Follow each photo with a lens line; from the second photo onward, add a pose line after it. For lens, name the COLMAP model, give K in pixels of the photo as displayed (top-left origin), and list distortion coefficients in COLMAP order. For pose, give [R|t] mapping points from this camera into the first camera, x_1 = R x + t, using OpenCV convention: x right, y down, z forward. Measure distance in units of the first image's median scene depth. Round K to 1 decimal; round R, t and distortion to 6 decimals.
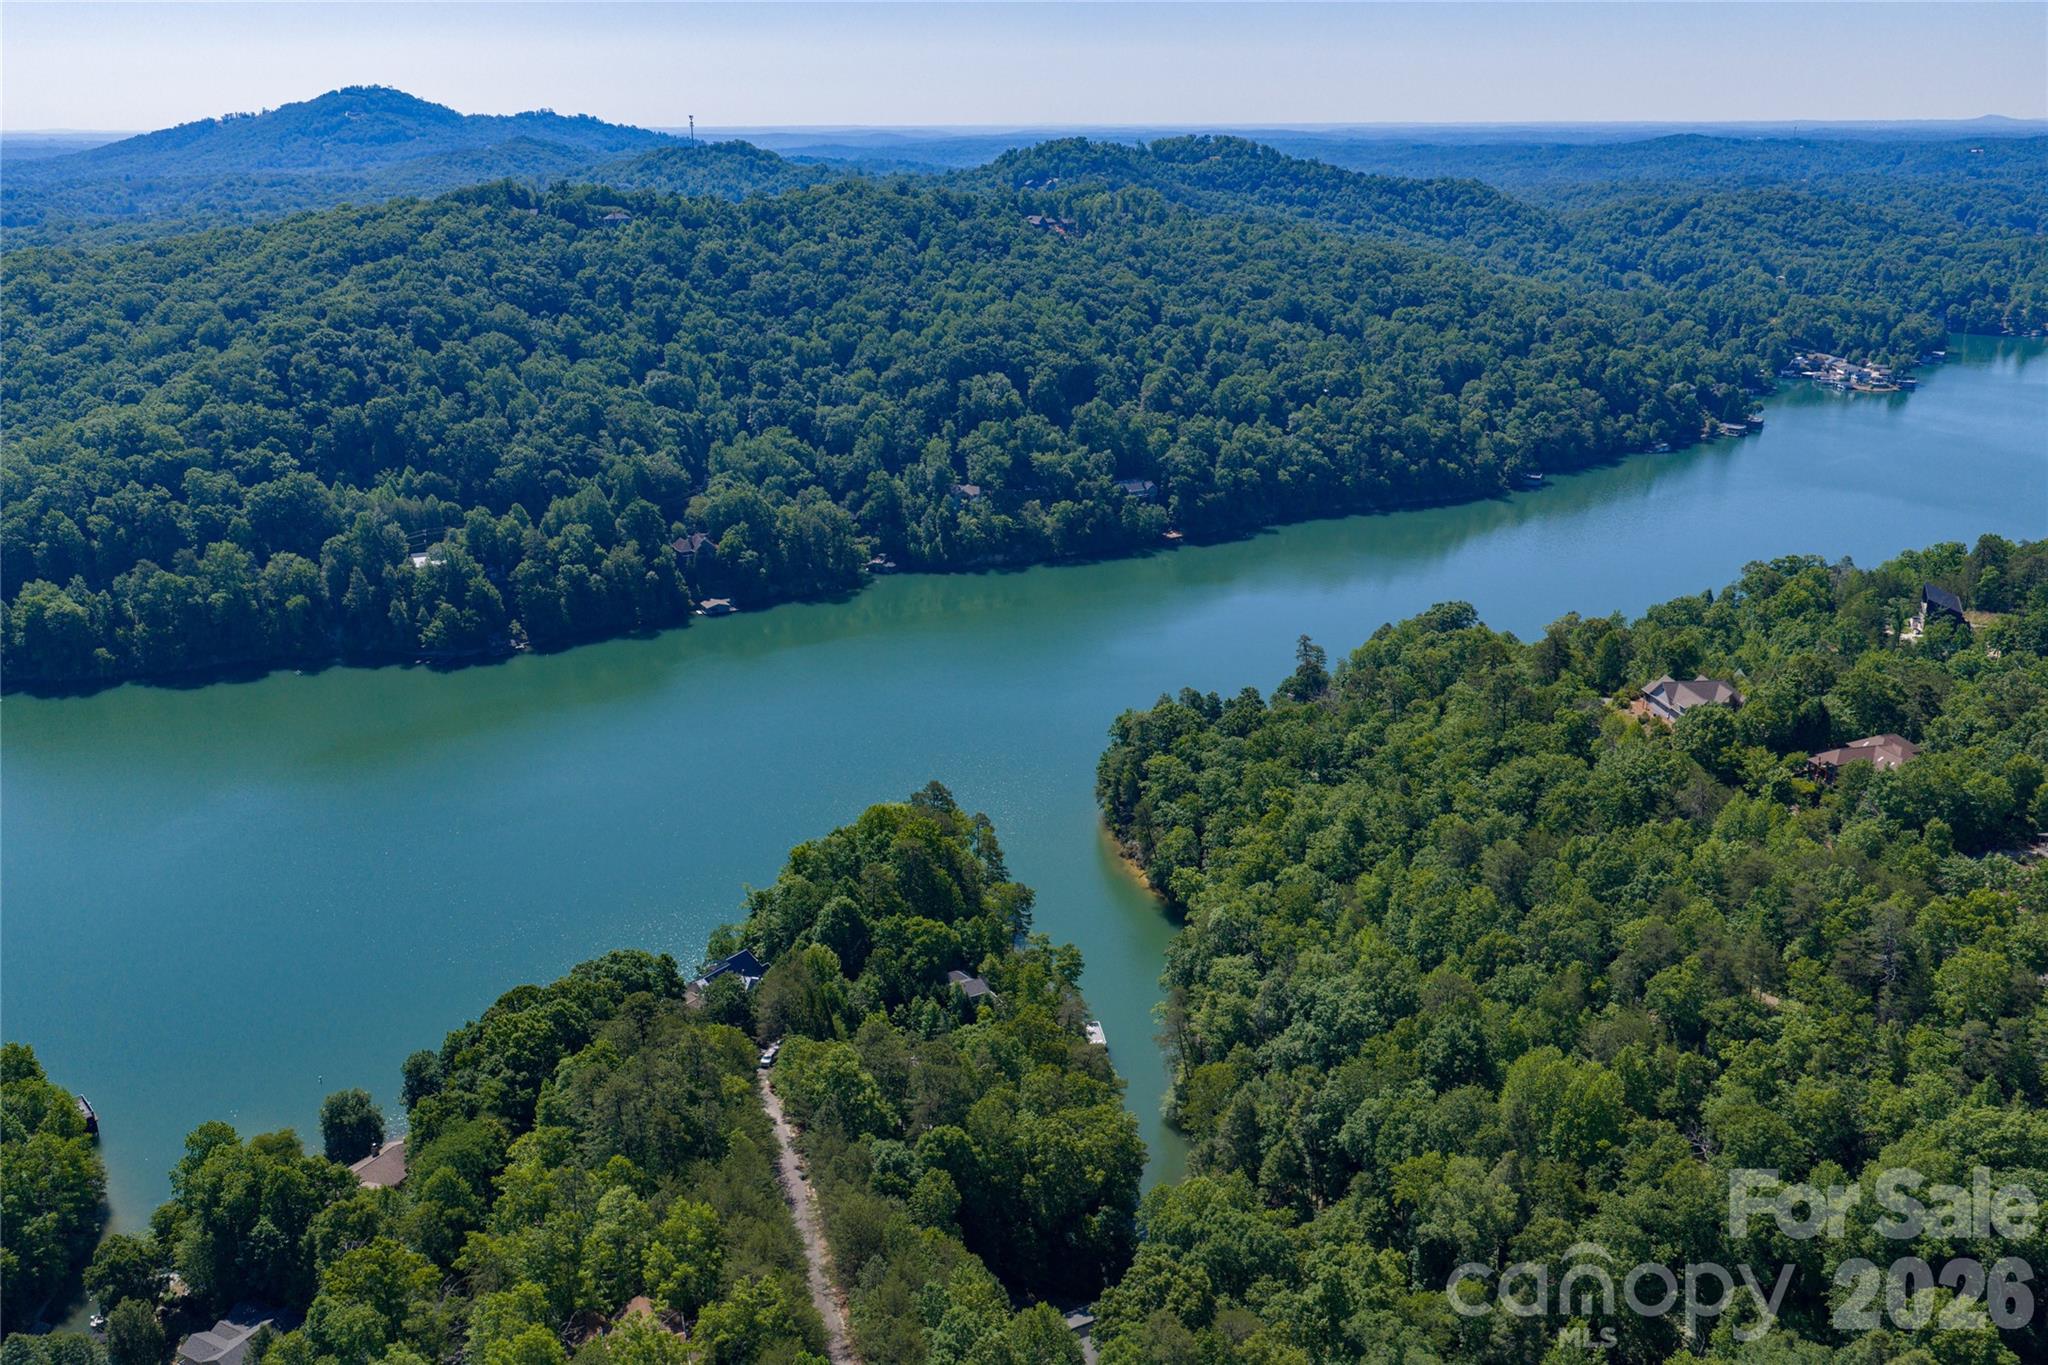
lens RADIAL K [[1703.0, 0, 1032.0], [0, 1703.0, 674.9], [0, 0, 1]] dist [0.040434, -0.065054]
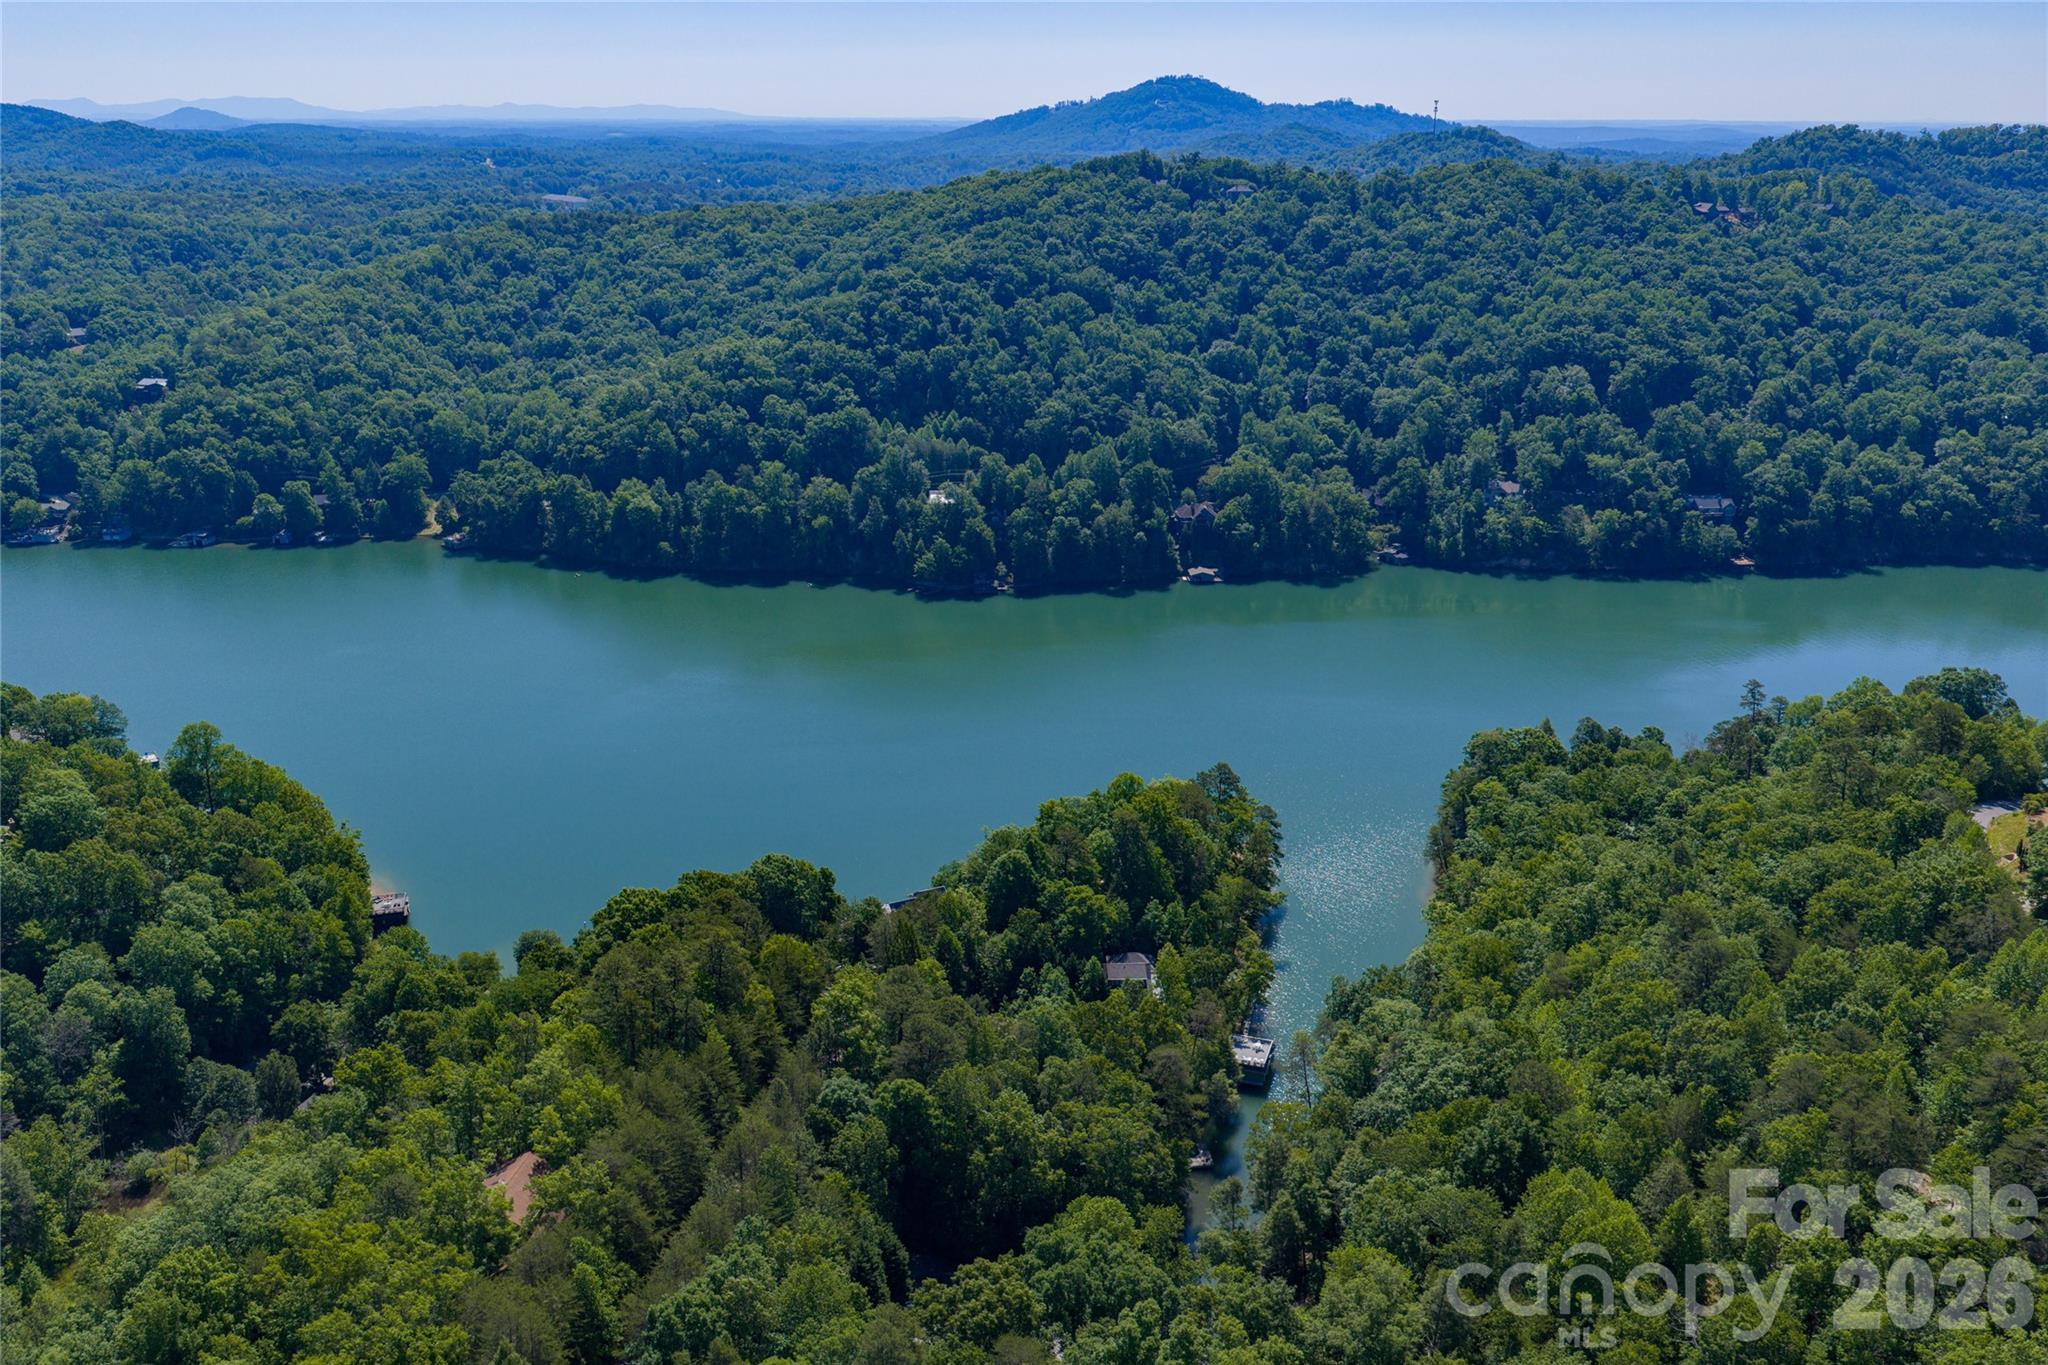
lens RADIAL K [[1703.0, 0, 1032.0], [0, 1703.0, 674.9], [0, 0, 1]] dist [0.040434, -0.065054]
pose [[0.900168, 0.145794, -0.410416, 0.124636], [-0.144200, 0.988928, 0.035027, -0.002436], [0.410979, 0.027652, 0.911225, 0.046272]]
